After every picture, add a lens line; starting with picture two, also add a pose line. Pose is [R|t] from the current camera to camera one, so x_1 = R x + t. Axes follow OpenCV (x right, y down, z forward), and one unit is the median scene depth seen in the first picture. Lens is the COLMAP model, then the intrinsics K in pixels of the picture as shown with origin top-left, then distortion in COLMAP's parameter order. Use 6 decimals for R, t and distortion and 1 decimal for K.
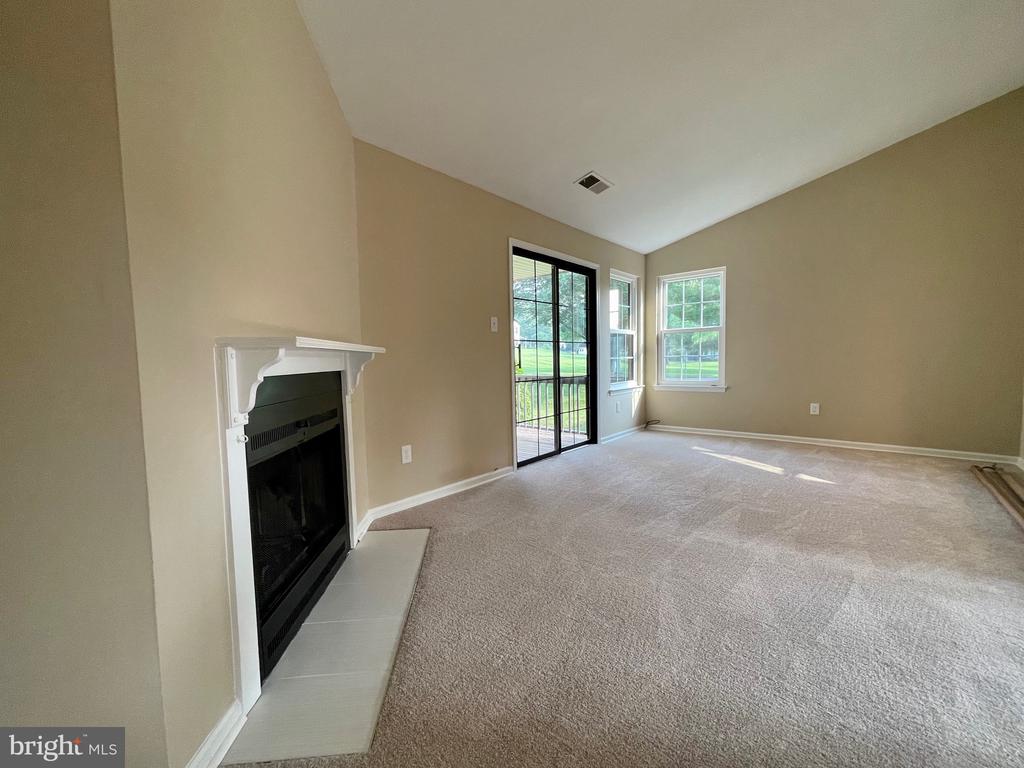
lens RADIAL K [[424.5, 0, 512.0], [0, 424.5, 384.0], [0, 0, 1]] dist [0.000061, -0.000160]
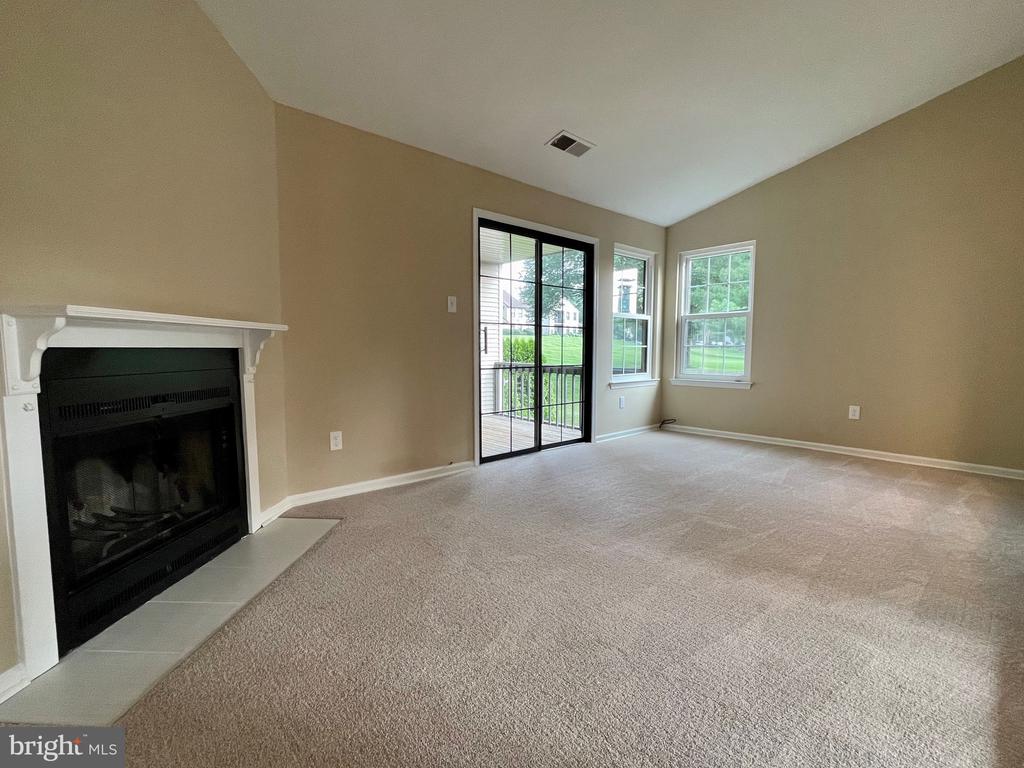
lens RADIAL K [[470.4, 0, 512.0], [0, 470.4, 384.0], [0, 0, 1]] dist [0.000612, 0.000143]
pose [[0.991974, 0.031386, -0.122484, 0.193921], [-0.029202, 0.999382, 0.019592, 0.005943], [0.123024, -0.015858, 0.992277, 0.011769]]
